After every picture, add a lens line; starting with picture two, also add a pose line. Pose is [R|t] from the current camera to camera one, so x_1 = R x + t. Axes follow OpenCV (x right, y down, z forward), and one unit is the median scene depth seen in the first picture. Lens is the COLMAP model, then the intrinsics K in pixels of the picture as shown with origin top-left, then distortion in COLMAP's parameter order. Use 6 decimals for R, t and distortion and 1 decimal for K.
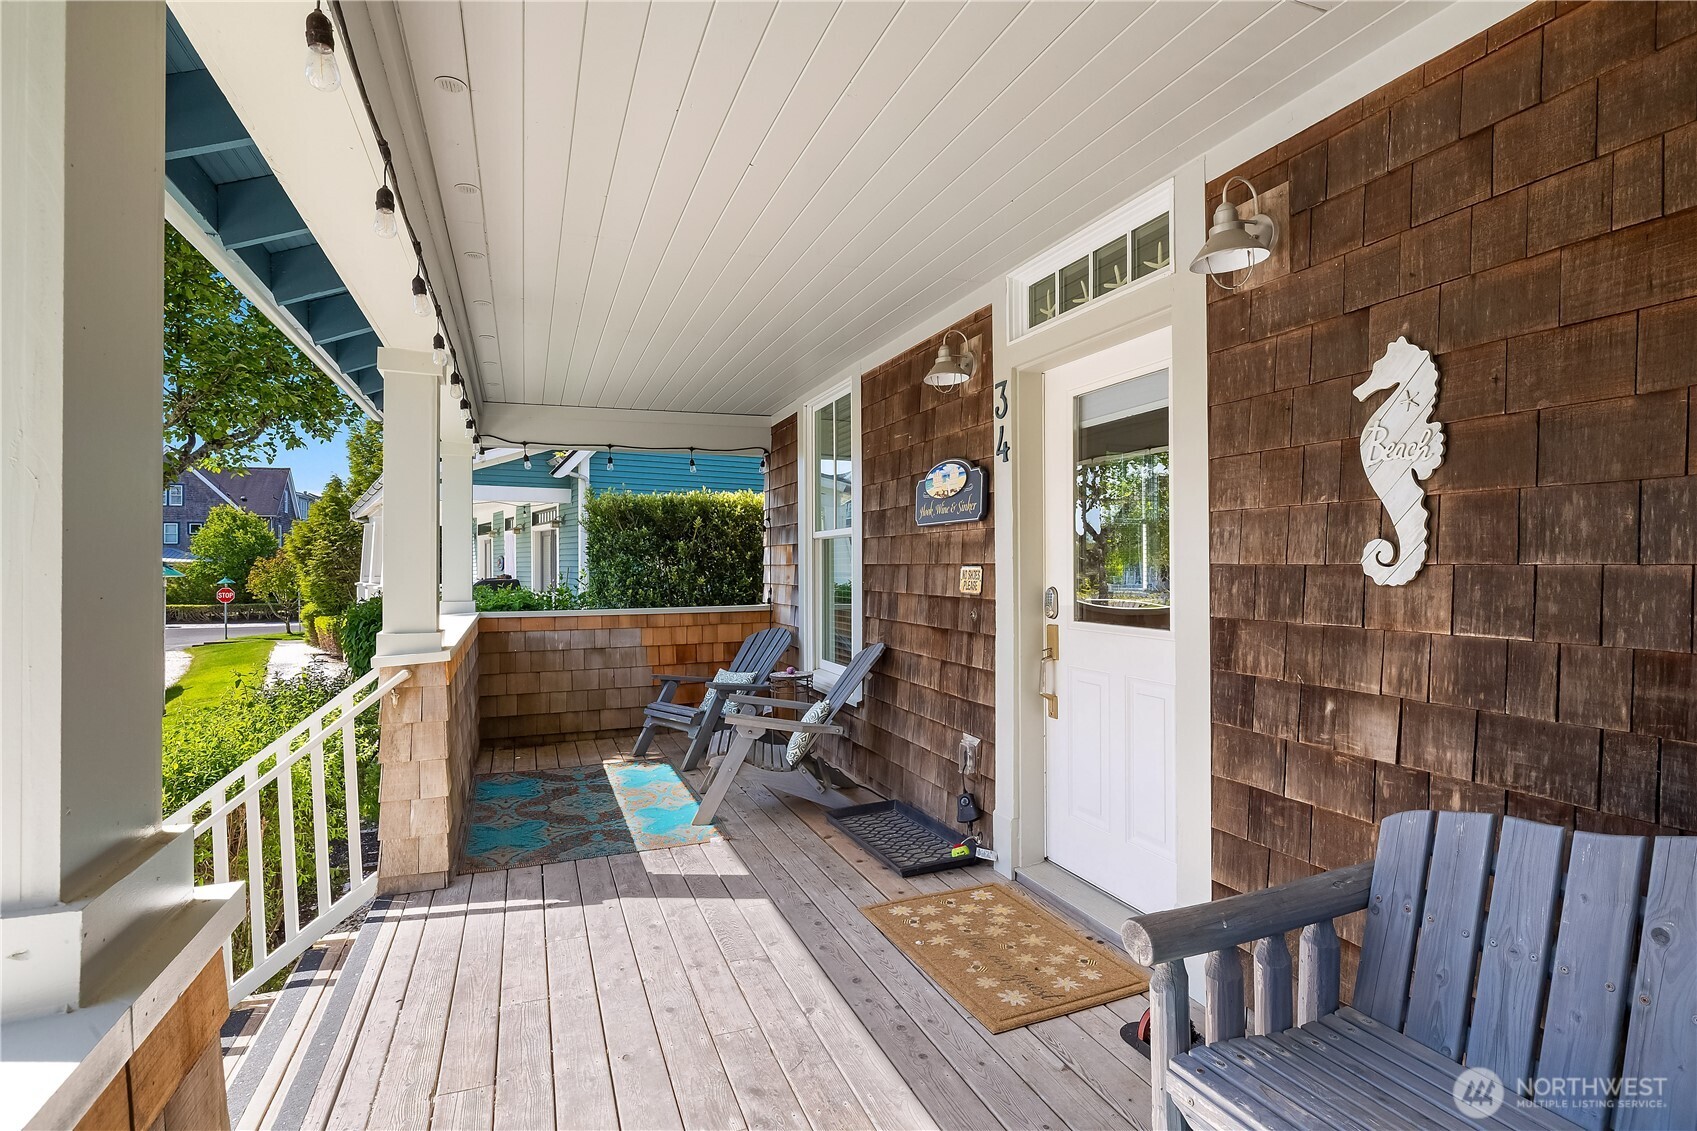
lens RADIAL K [[813.5, 0, 848.7], [0, 813.5, 562.9], [0, 0, 1]] dist [0.020568, 0.000861]
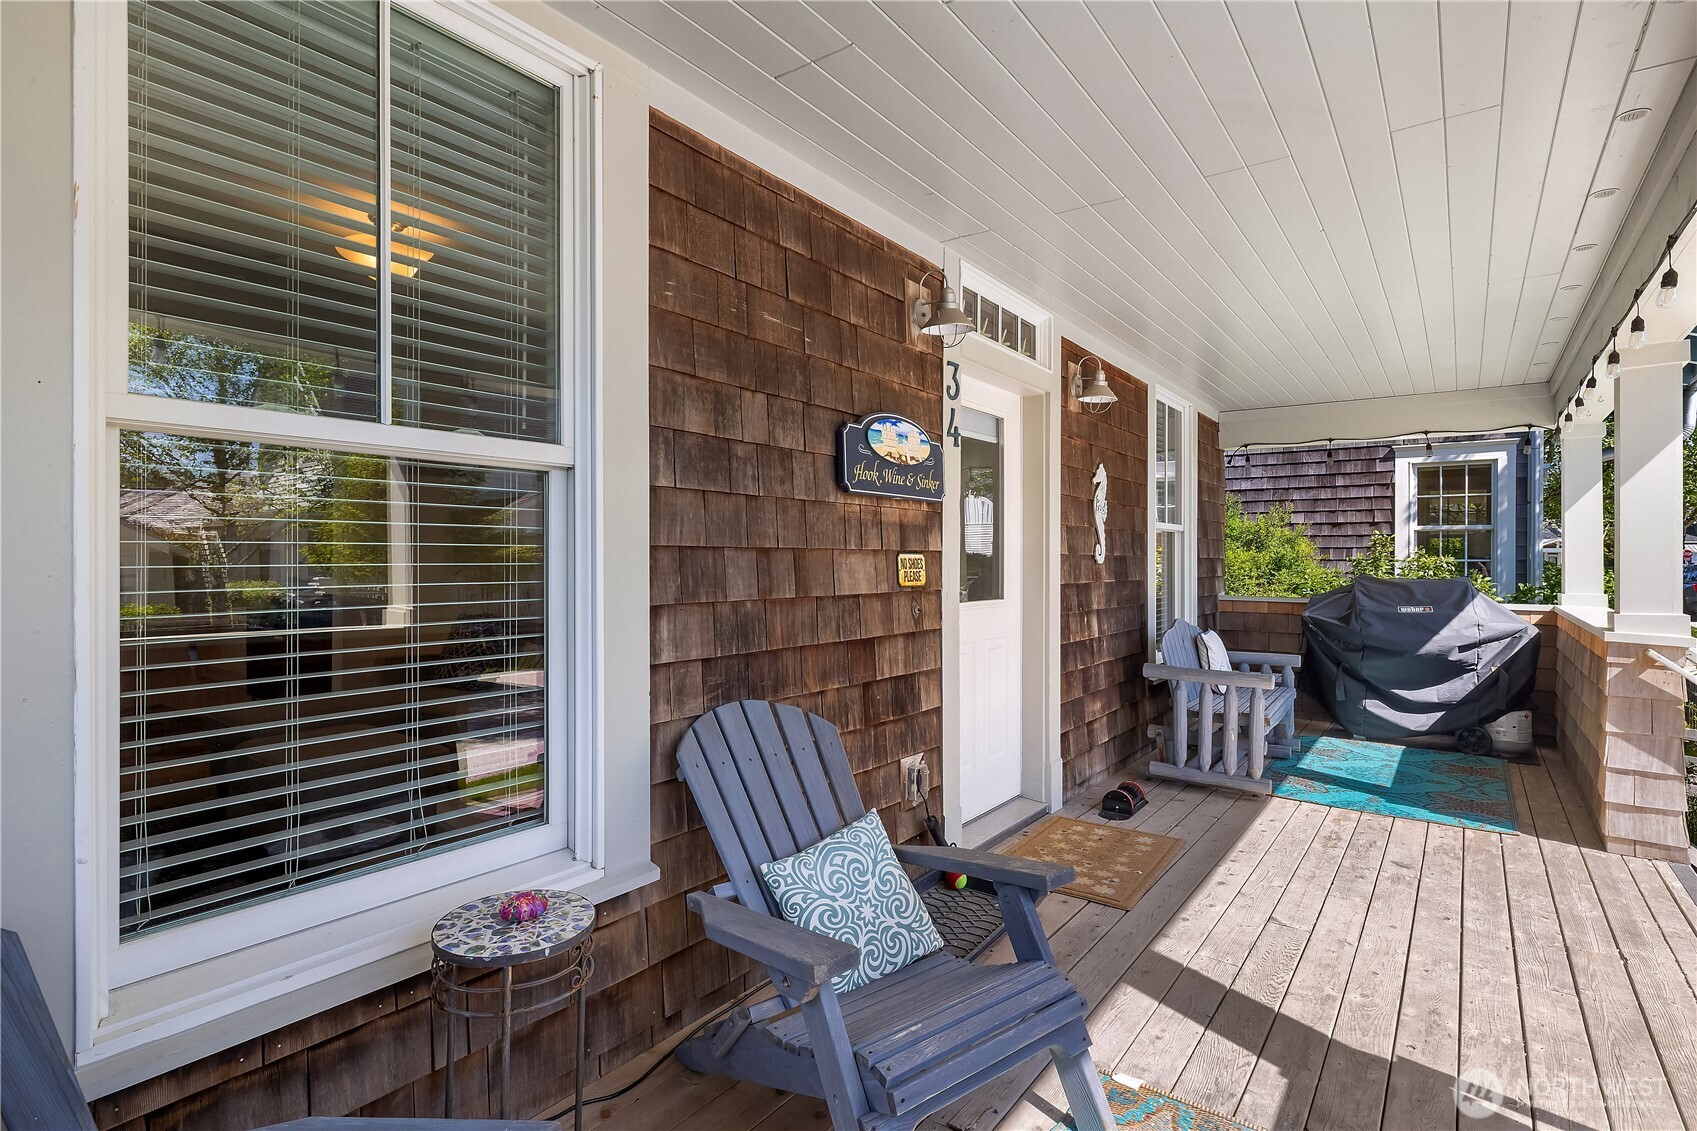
lens RADIAL K [[833.3, 0, 844.6], [0, 833.3, 566.1], [0, 0, 1]] dist [0.001376, 0.000627]
pose [[-0.519622, -0.000192, 0.854397, -0.587885], [0.000950, 0.999999, 0.000803, 0.017724], [-0.854396, 0.001228, -0.519621, 1.621829]]
